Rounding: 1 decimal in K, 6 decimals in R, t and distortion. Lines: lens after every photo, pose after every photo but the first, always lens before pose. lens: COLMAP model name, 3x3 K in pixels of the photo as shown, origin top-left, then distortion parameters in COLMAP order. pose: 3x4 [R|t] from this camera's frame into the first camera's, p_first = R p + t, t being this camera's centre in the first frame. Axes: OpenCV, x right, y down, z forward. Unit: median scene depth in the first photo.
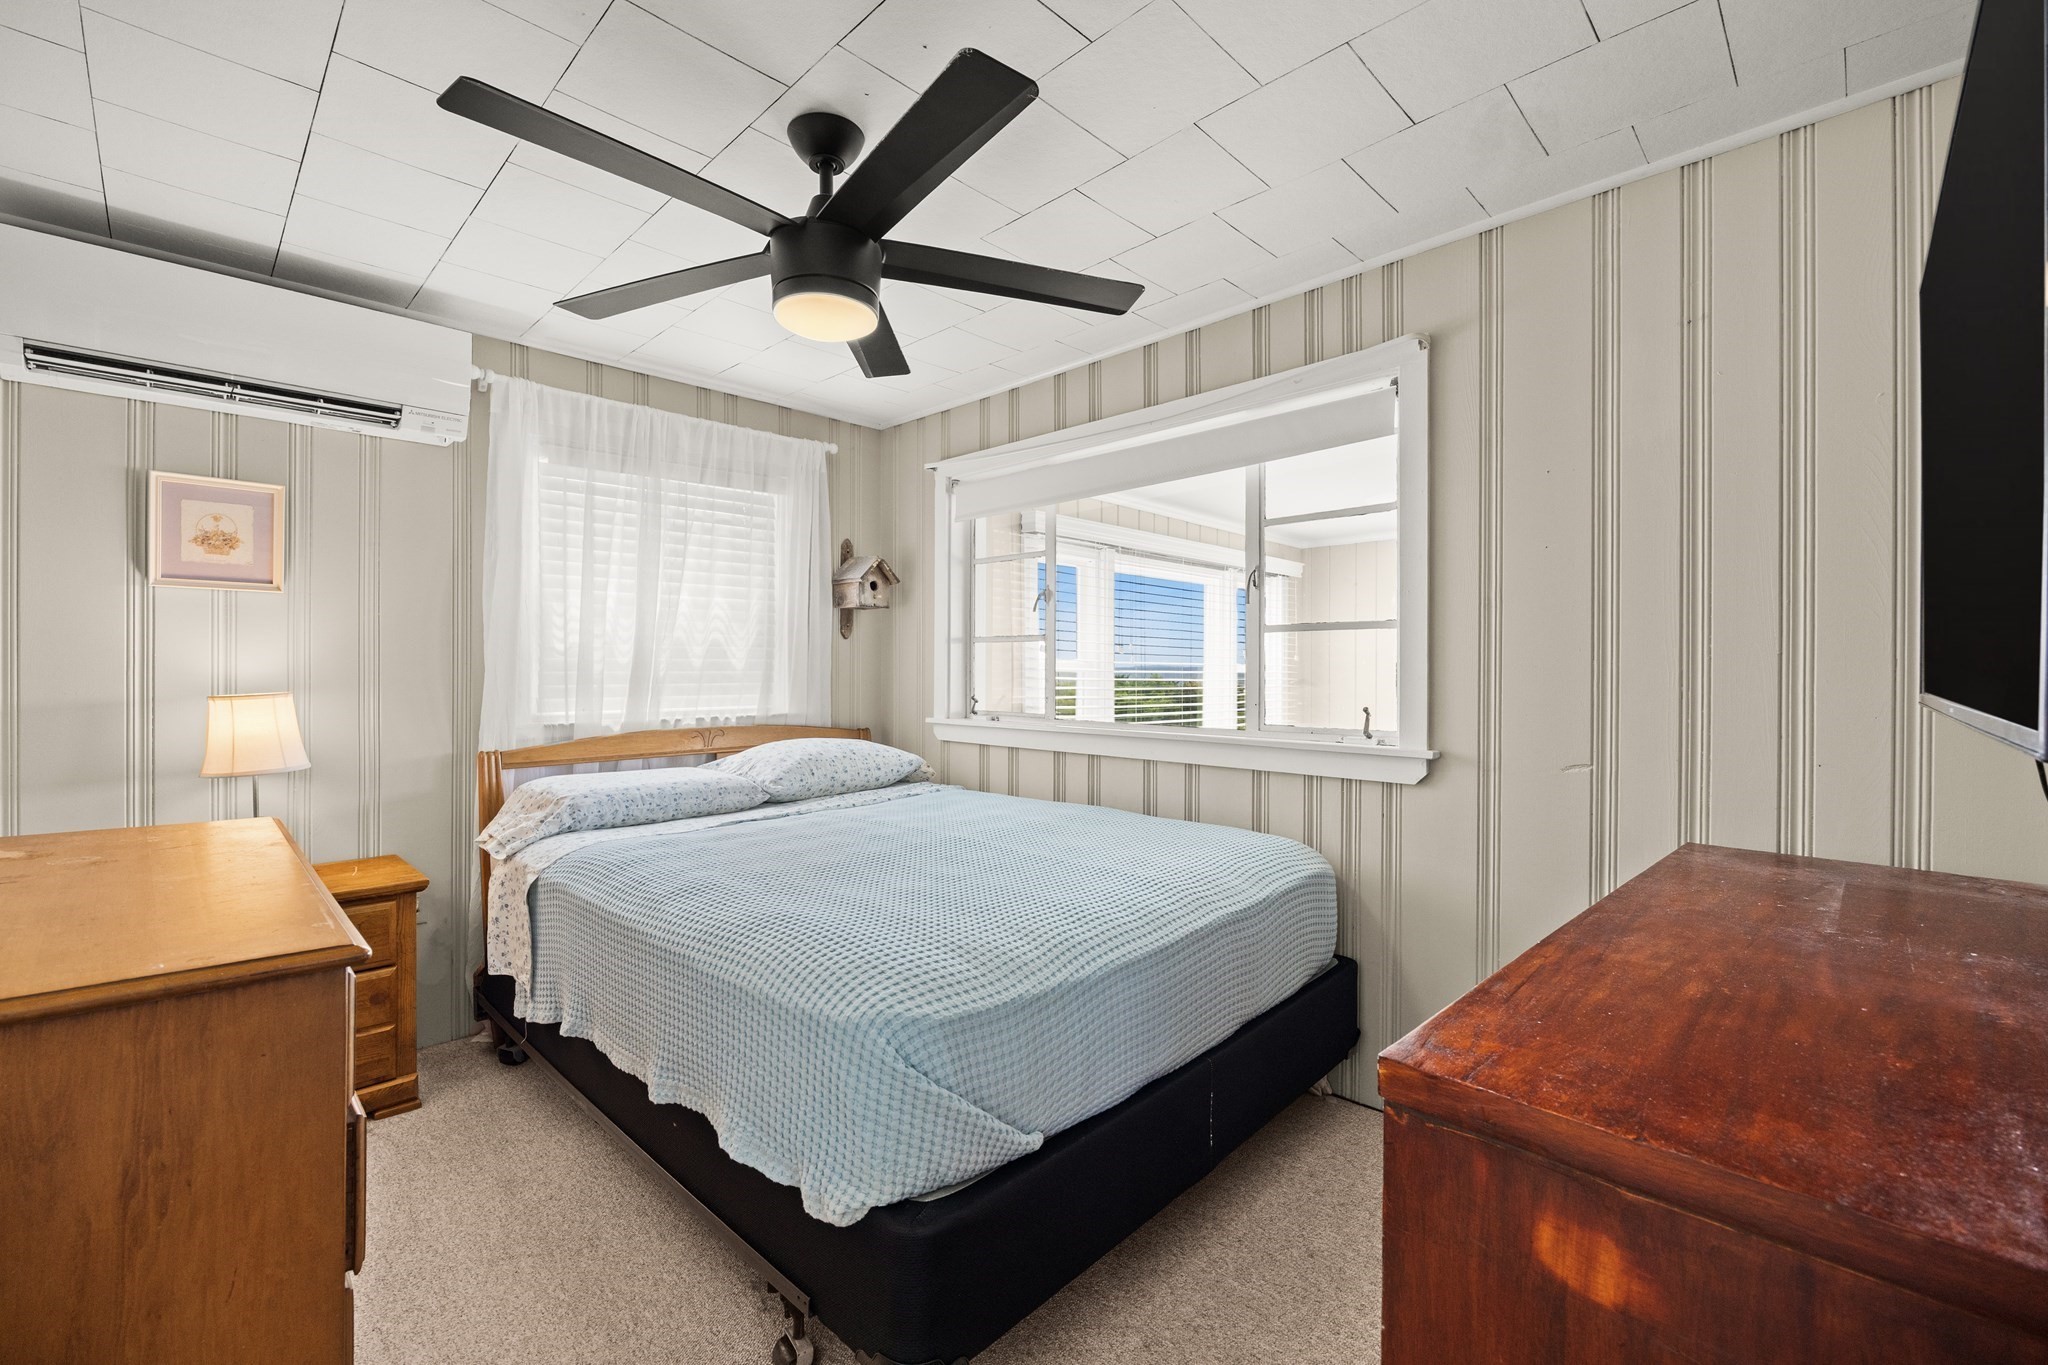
lens RADIAL K [[873.3, 0, 985.1], [0, 873.3, 679.0], [0, 0, 1]] dist [-0.009433, -0.000139]
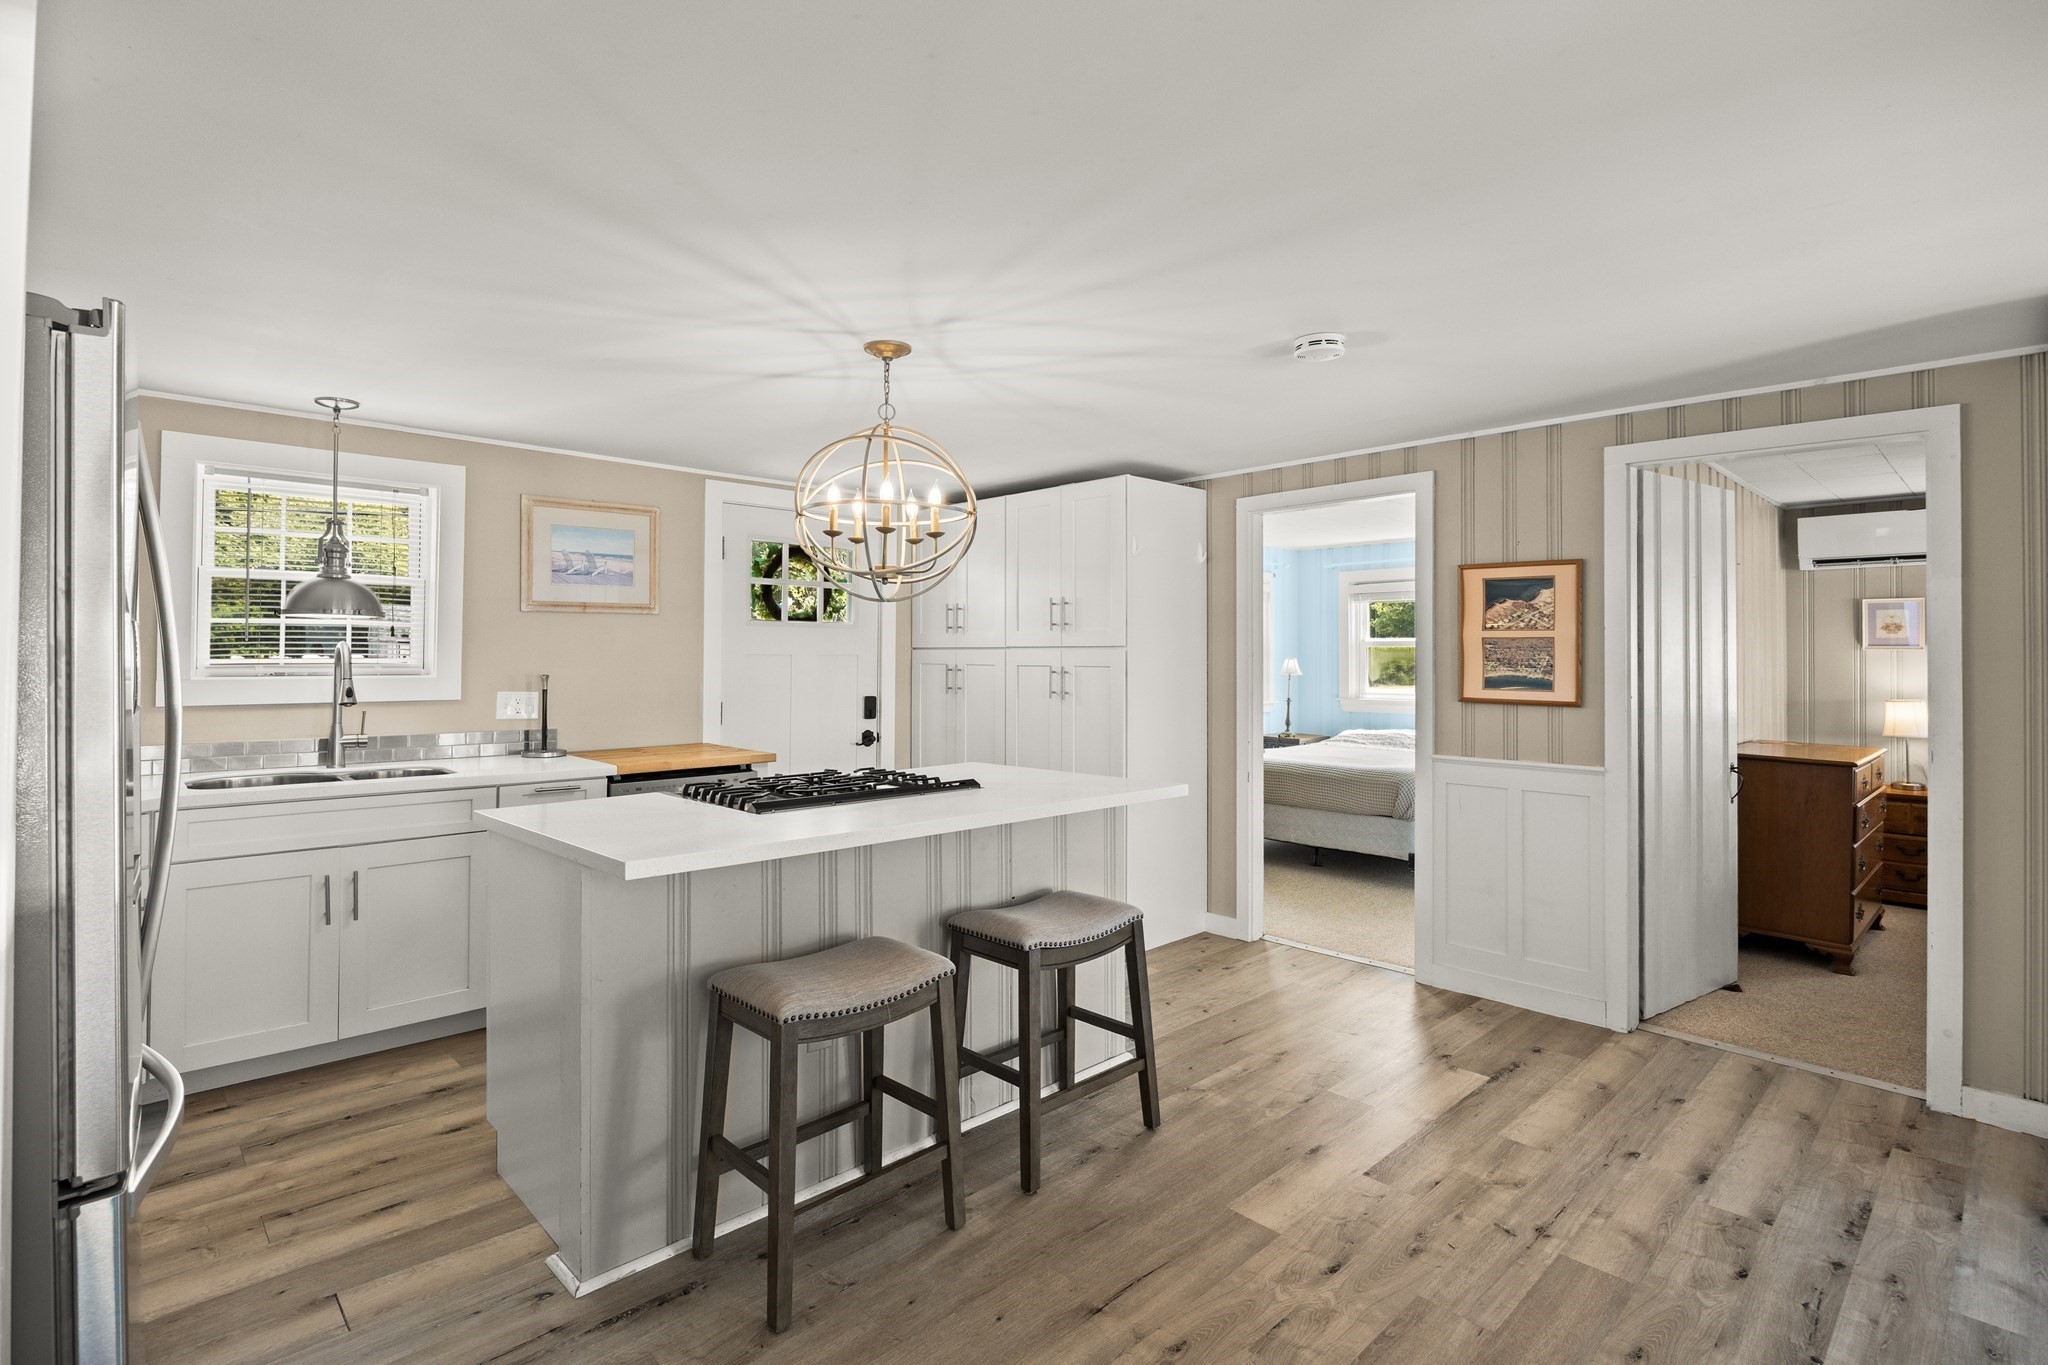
lens RADIAL K [[956.2, 0, 1022.9], [0, 956.2, 649.9], [0, 0, 1]] dist [-0.019789, 0.003862]
pose [[-0.019162, -0.008865, -0.999777, 1.059449], [-0.016825, 0.999822, -0.008543, -0.035525], [0.999675, 0.016658, -0.019308, -0.784858]]
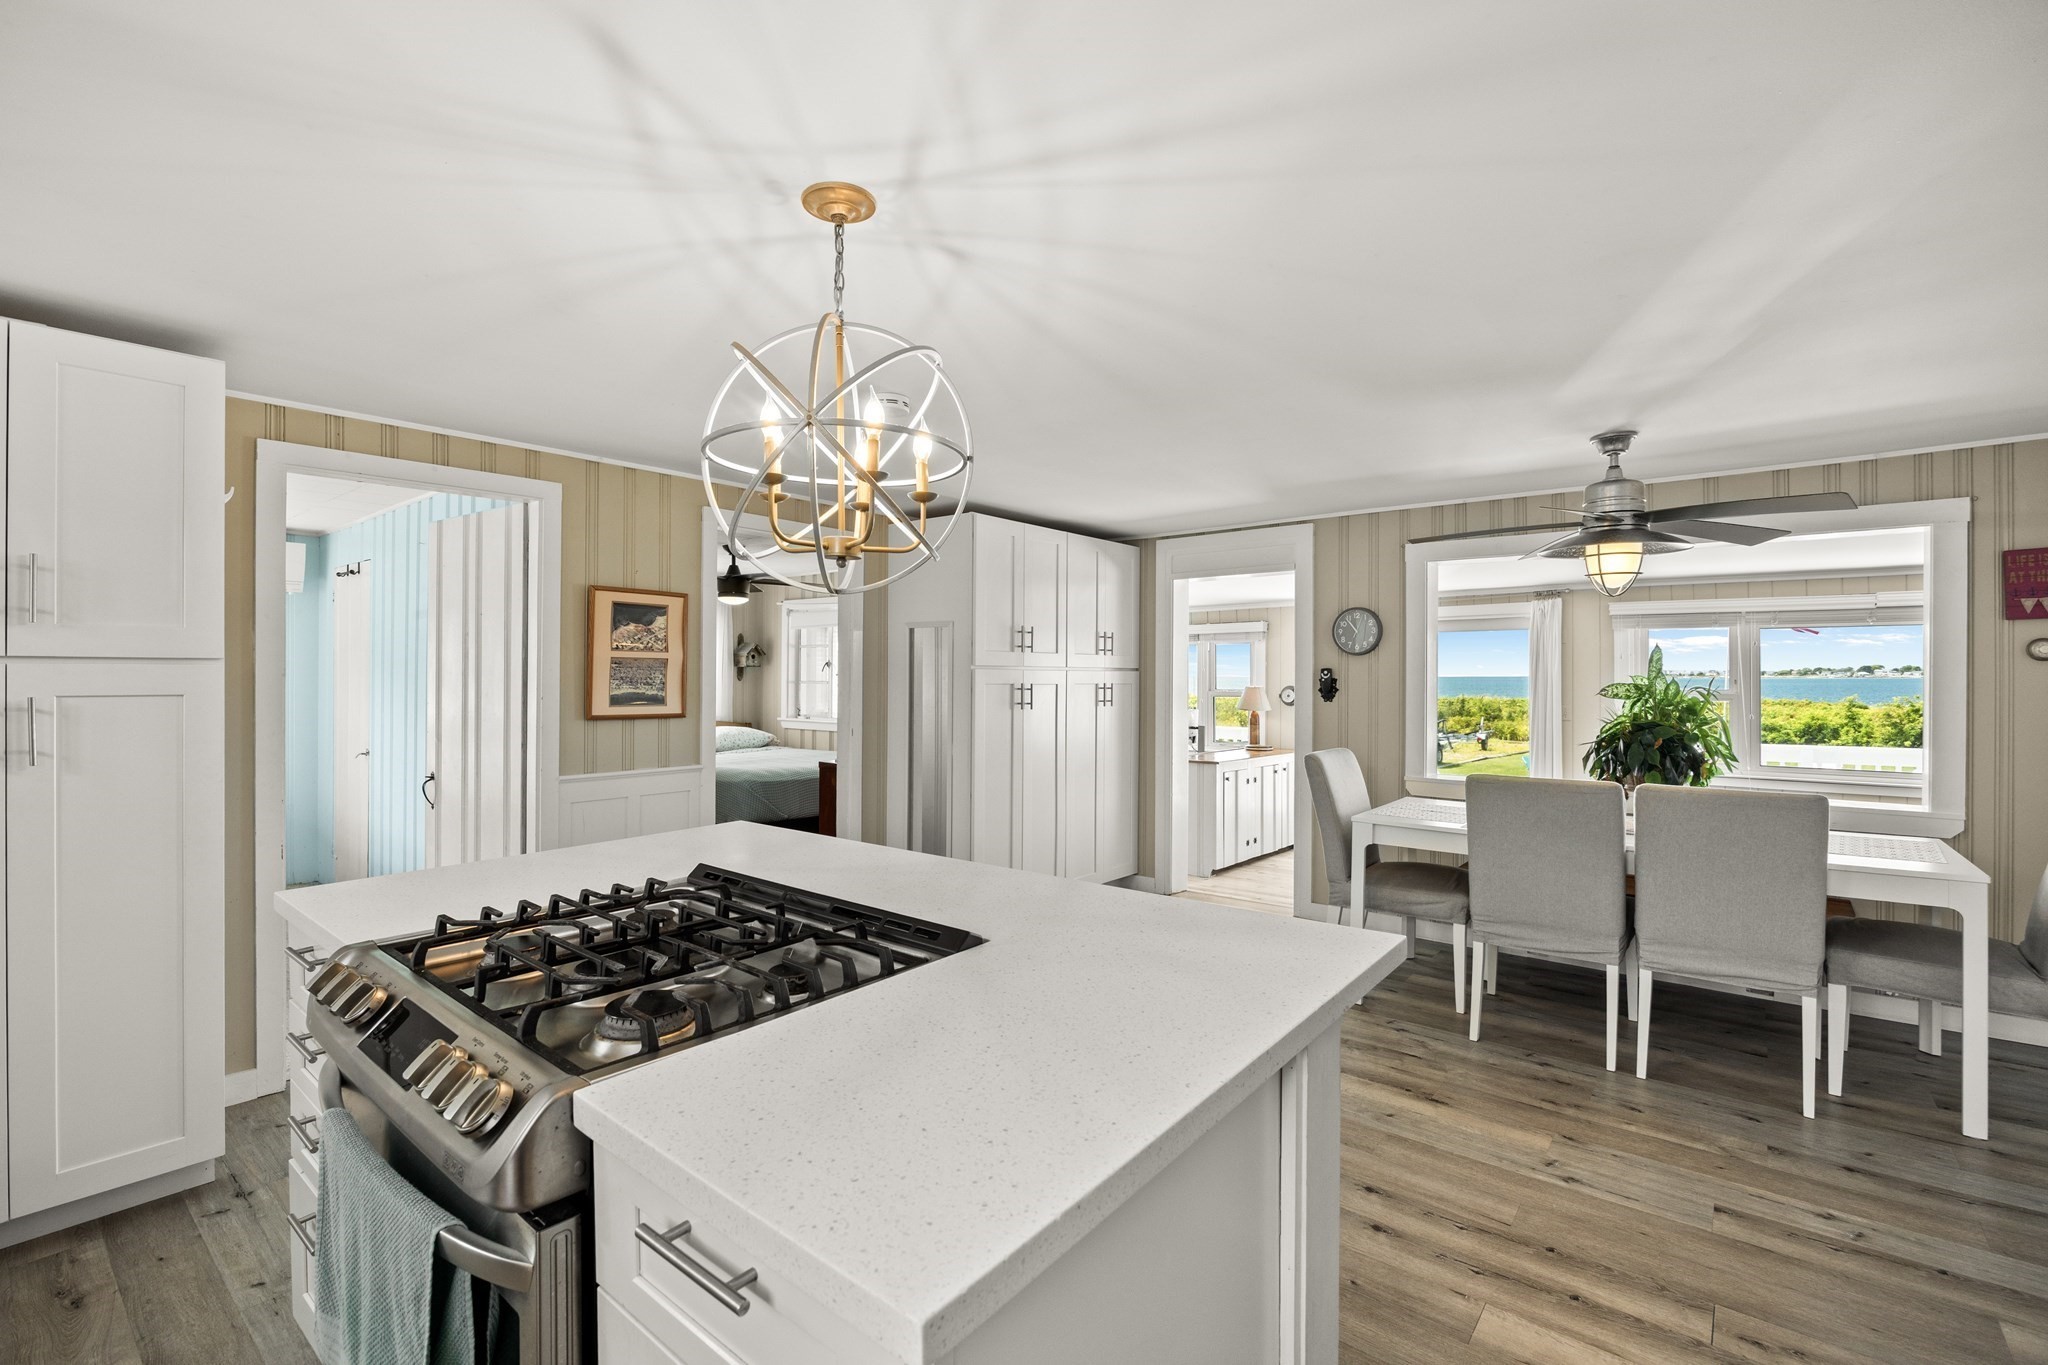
lens RADIAL K [[920.5, 0, 992.0], [0, 920.5, 682.5], [0, 0, 1]] dist [-0.010177, -0.000825]
pose [[0.994733, -0.003389, 0.102448, 0.249083], [0.004089, 0.999970, -0.006626, -0.027846], [-0.102423, 0.007010, 0.994716, -1.458965]]
